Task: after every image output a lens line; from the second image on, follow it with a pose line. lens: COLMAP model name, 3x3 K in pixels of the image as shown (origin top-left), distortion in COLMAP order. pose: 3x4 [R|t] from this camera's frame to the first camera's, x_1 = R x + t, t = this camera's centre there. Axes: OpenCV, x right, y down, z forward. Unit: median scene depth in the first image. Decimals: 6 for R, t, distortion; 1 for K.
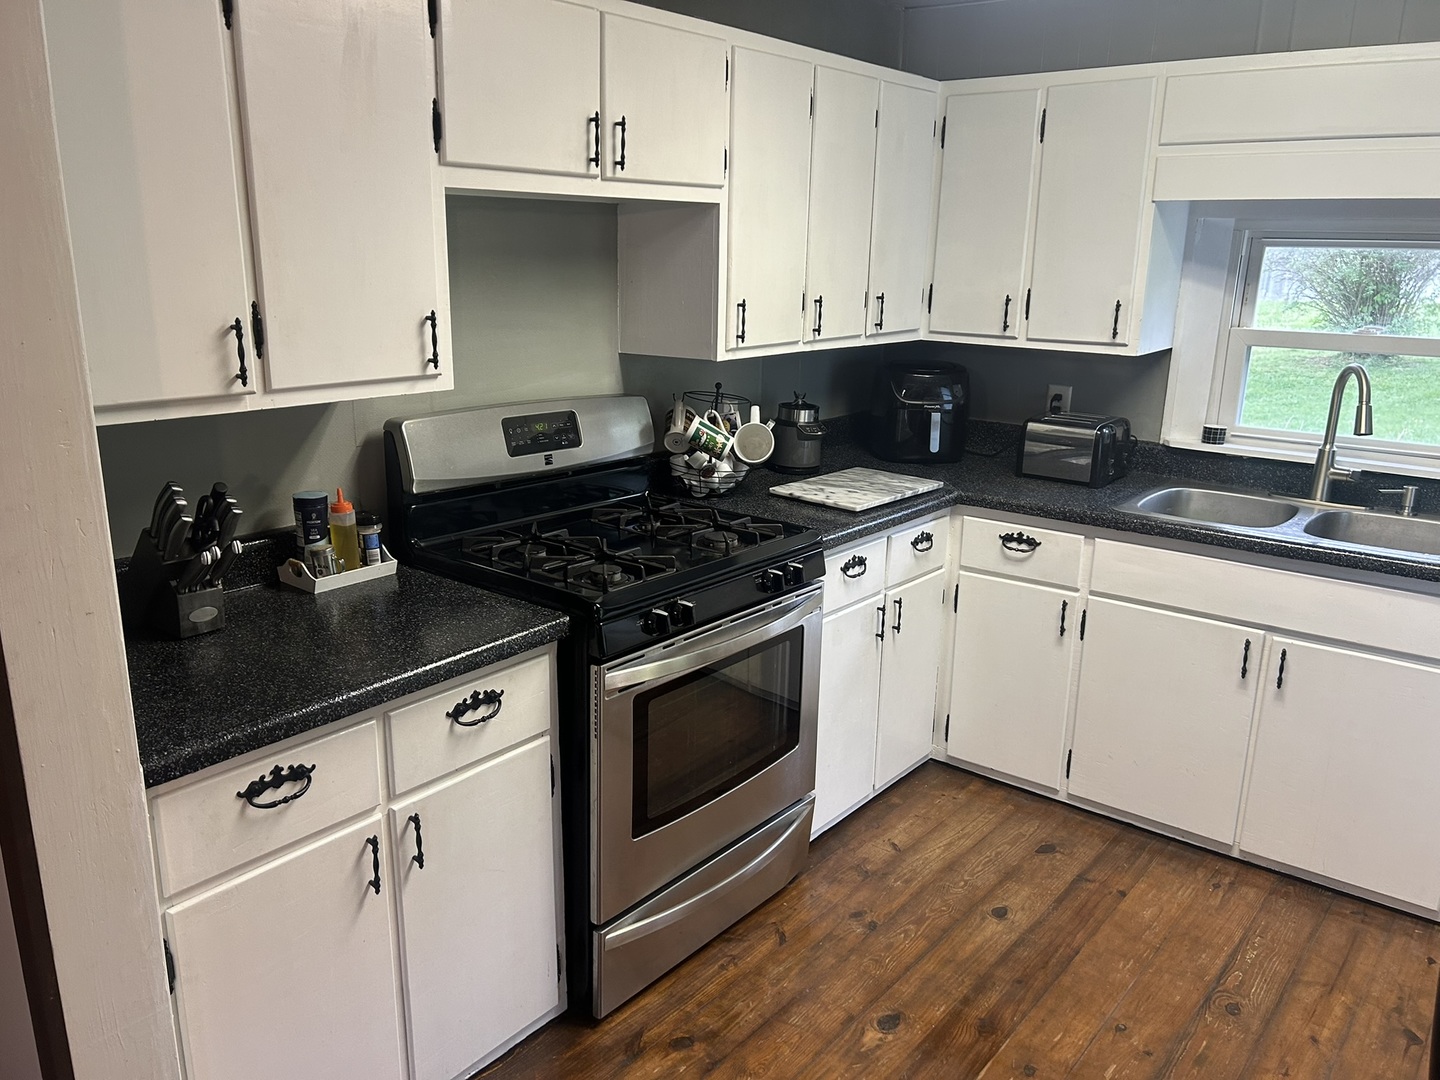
lens RADIAL K [[1087.7, 0, 707.6], [0, 1087.7, 537.3], [0, 0, 1]] dist [0.095208, -0.090020]
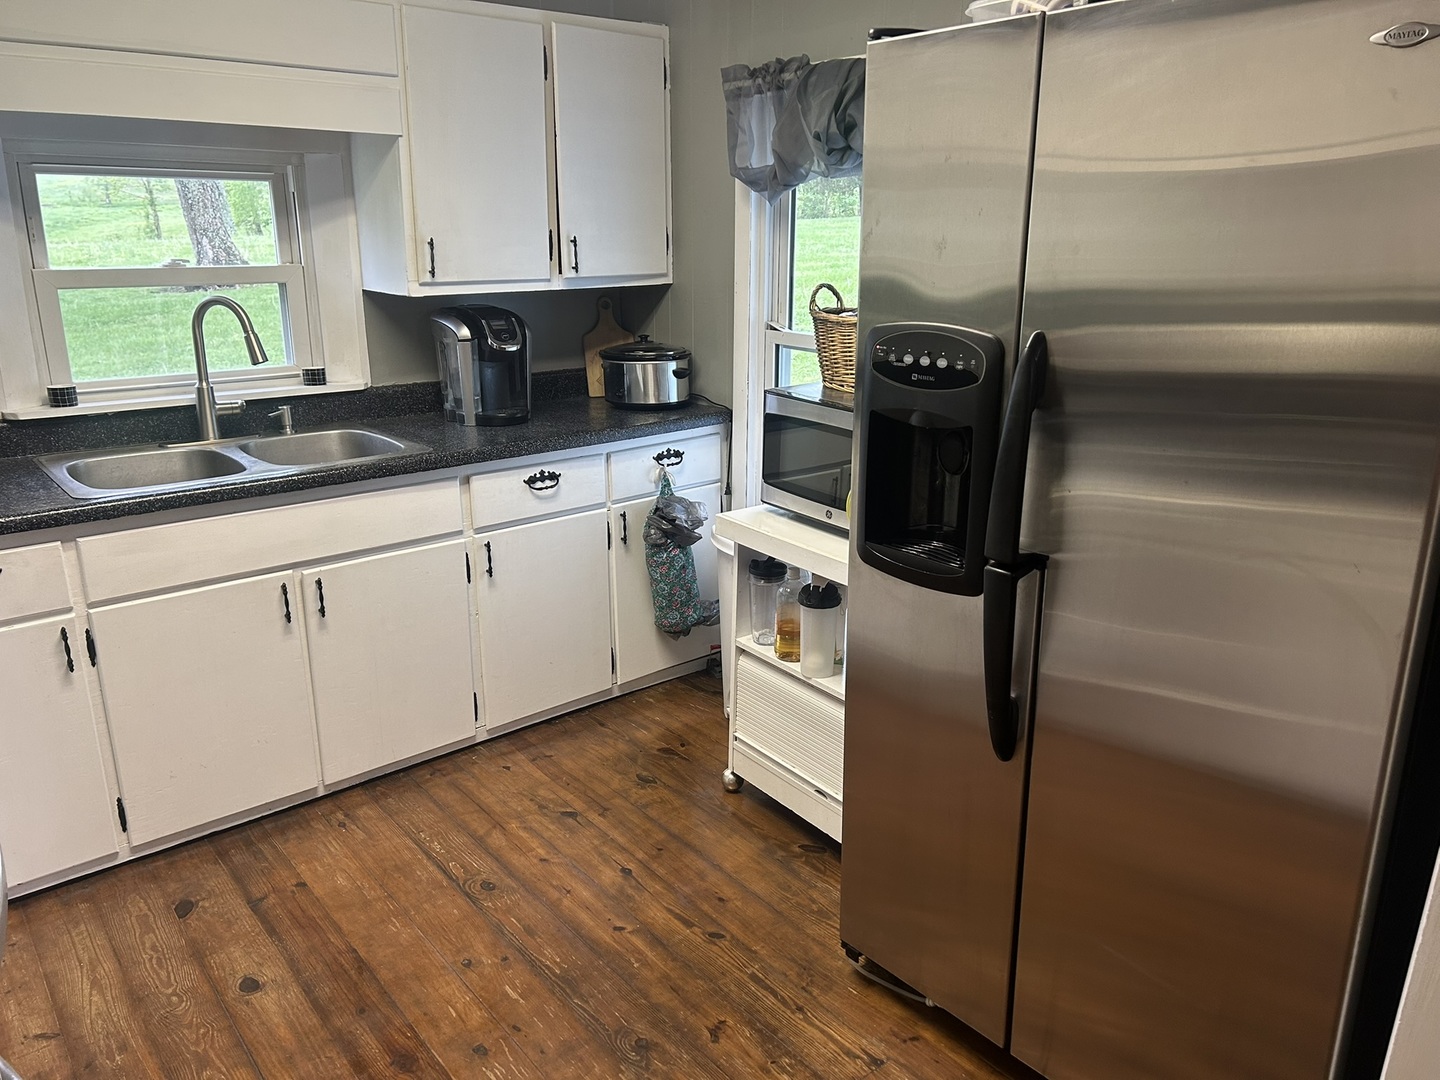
lens RADIAL K [[1087.7, 0, 715.5], [0, 1087.7, 547.9], [0, 0, 1]] dist [0.095208, -0.090020]
pose [[0.217412, -0.302188, 0.928124, -0.315692], [0.259217, 0.934600, 0.243575, -0.073528], [-0.941031, 0.187629, 0.281526, 0.361056]]
